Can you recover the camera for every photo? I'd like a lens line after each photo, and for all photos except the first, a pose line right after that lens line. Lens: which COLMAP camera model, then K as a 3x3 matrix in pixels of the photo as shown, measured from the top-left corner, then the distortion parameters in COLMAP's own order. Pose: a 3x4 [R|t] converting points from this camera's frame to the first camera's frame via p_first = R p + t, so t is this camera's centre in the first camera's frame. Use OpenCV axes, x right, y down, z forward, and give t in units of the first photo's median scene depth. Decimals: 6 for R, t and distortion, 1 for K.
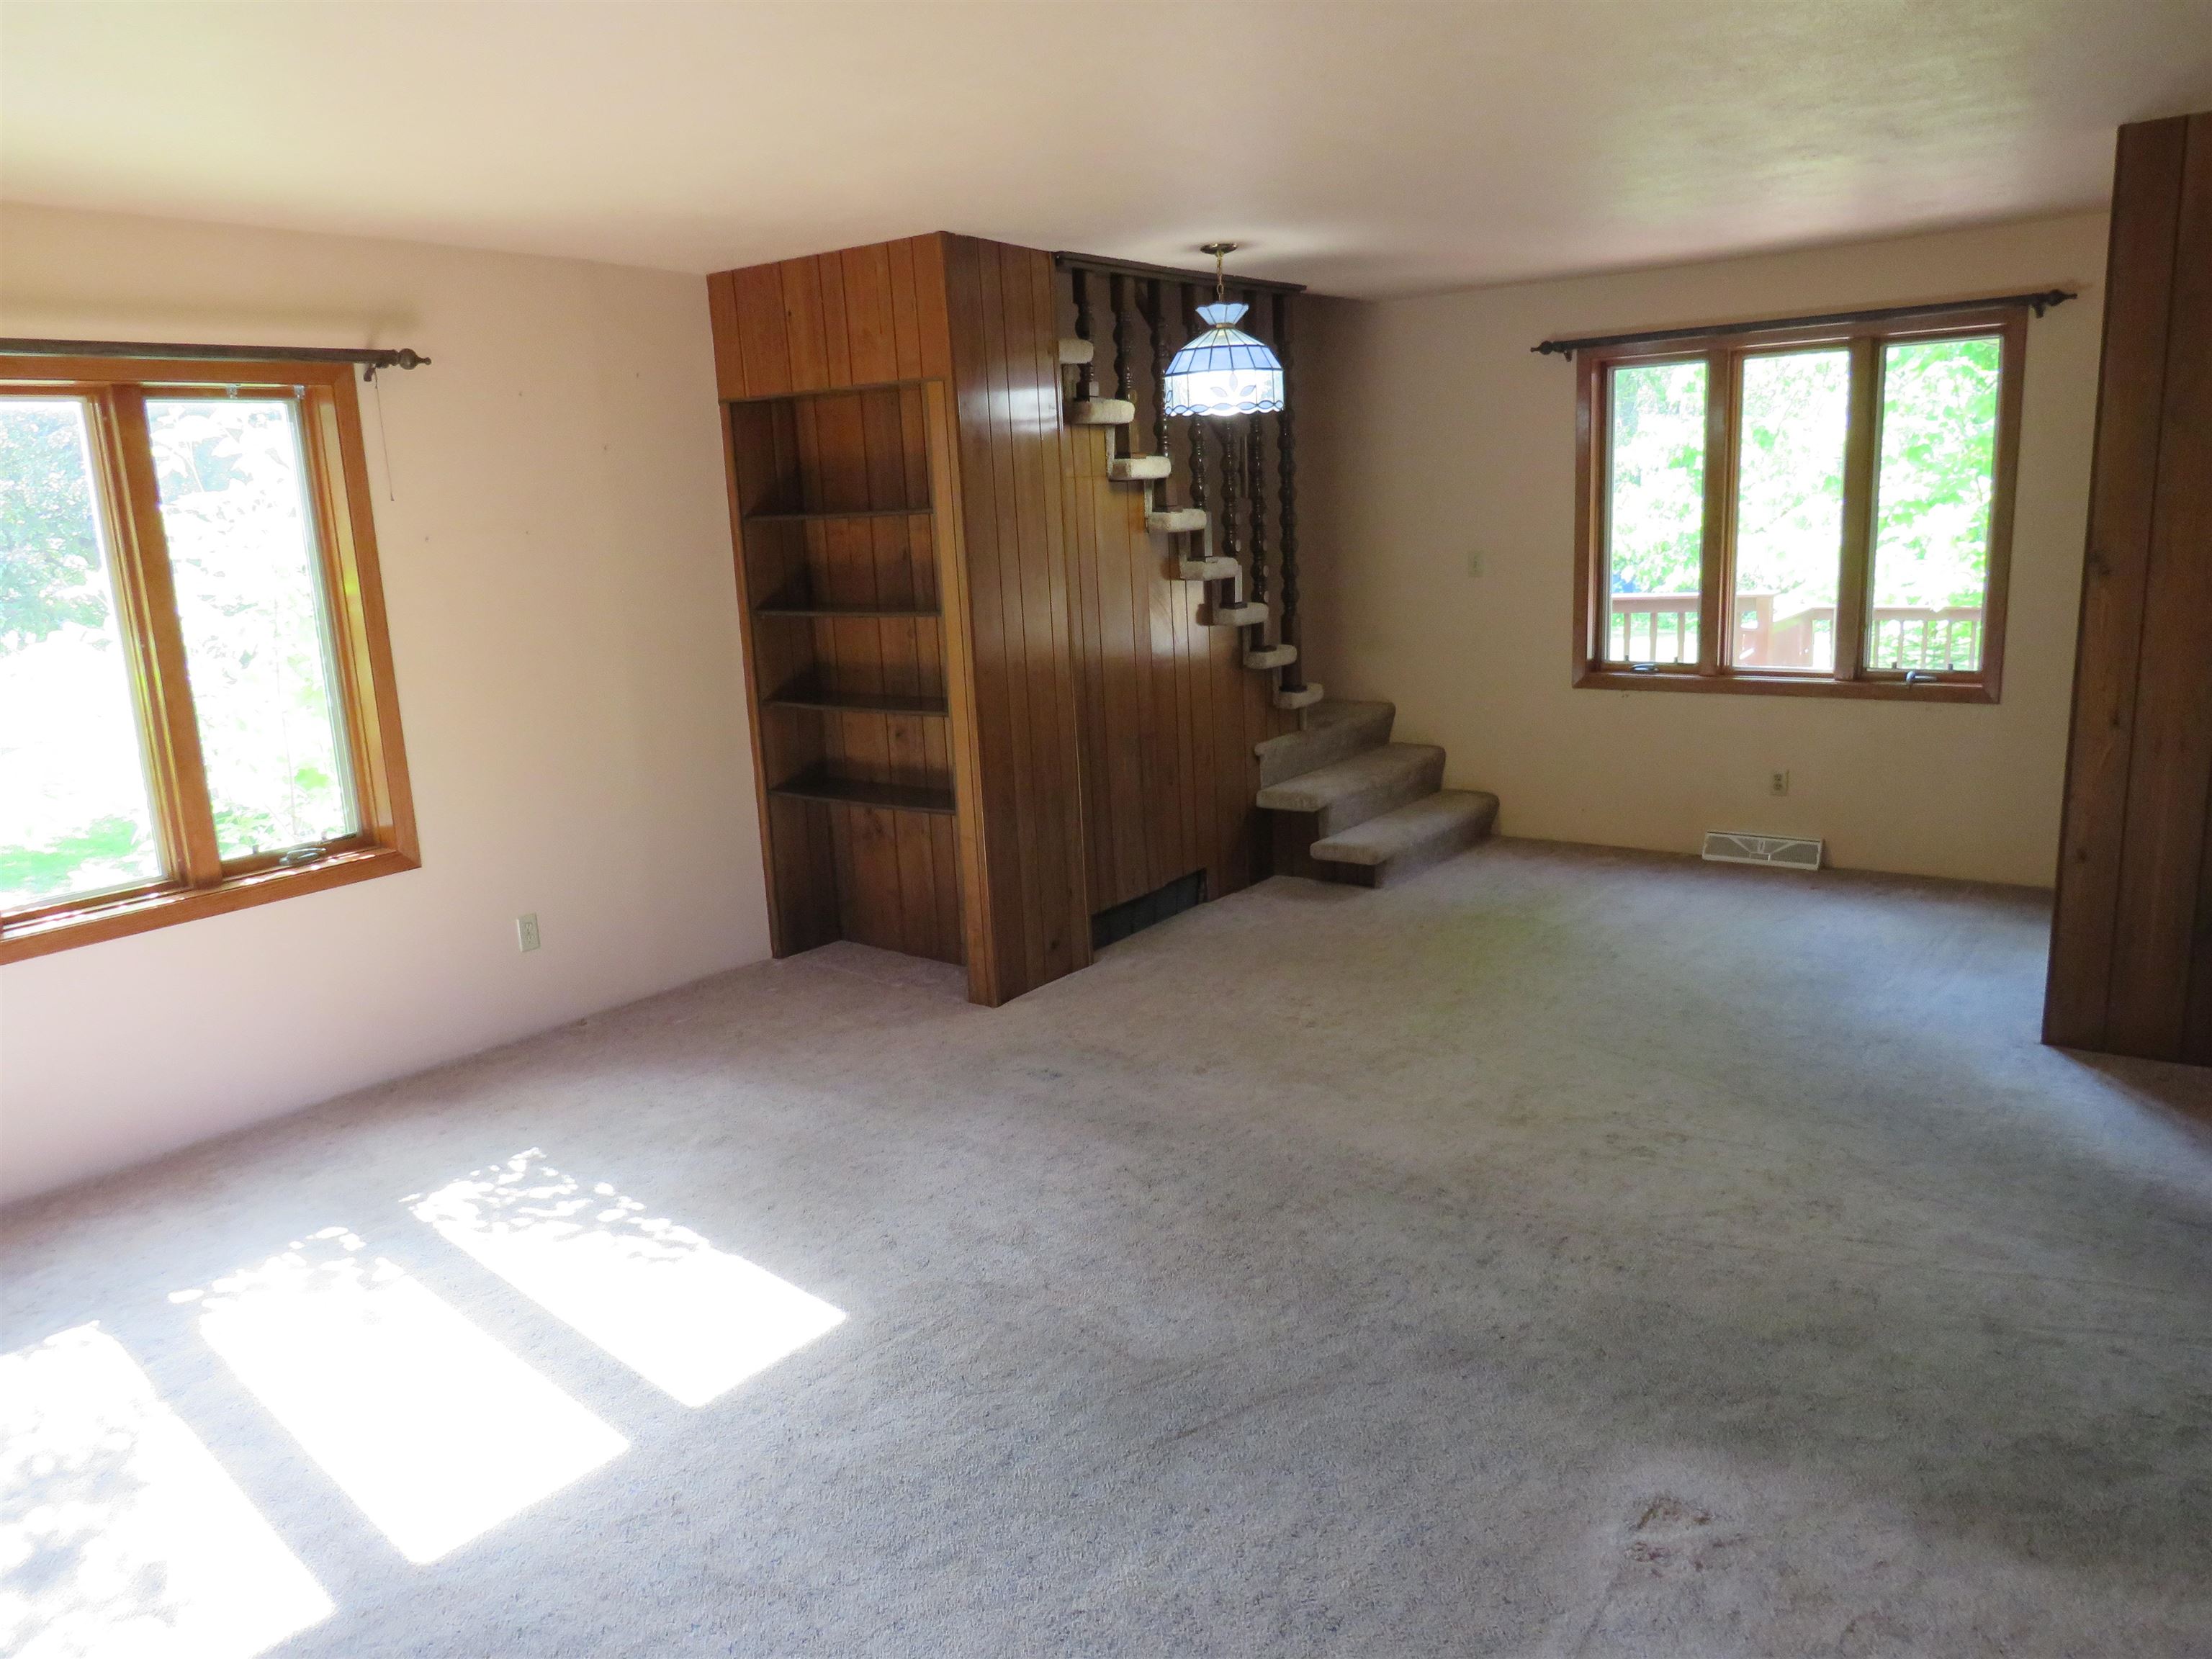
lens RADIAL K [[1545.8, 0, 1189.1], [0, 1545.8, 831.1], [0, 0, 1]] dist [-0.010387, -0.000406]
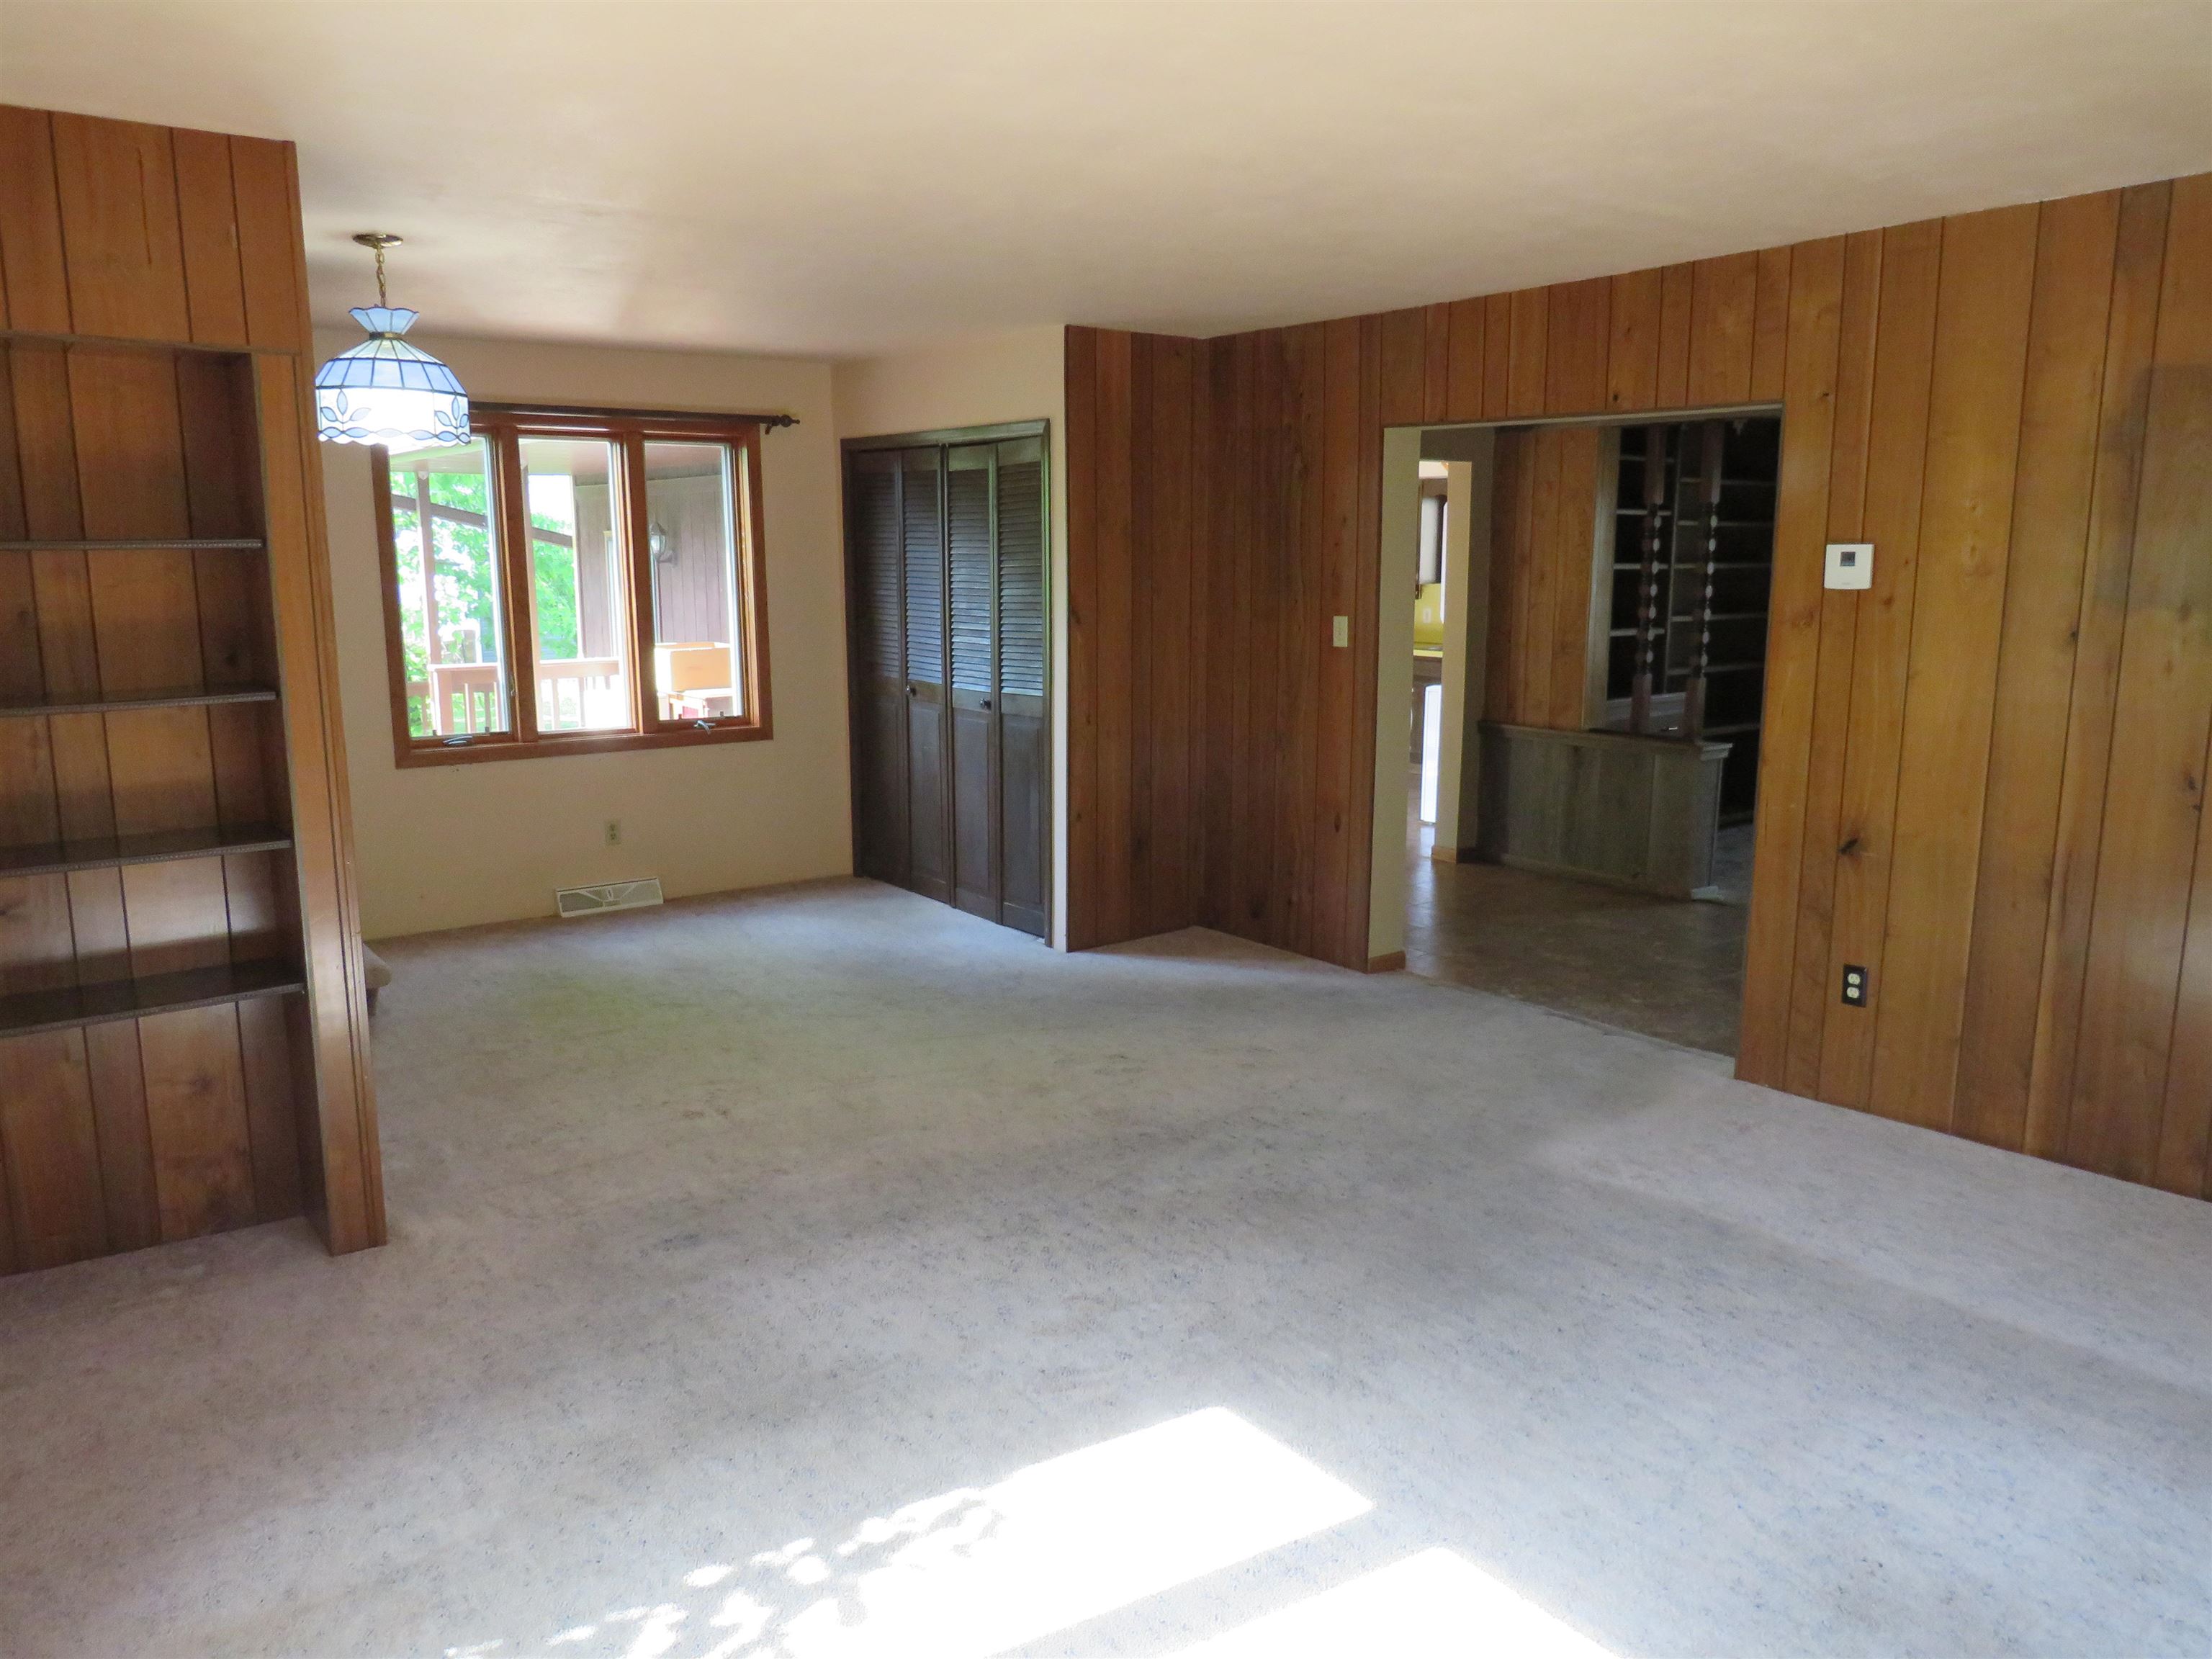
lens RADIAL K [[1503.7, 0, 1069.3], [0, 1503.7, 827.4], [0, 0, 1]] dist [-0.025950, -0.004511]
pose [[0.321480, -0.129451, 0.938026, -0.867661], [0.186933, 0.979793, 0.071150, -0.086138], [-0.928281, 0.152475, 0.339183, 0.606236]]
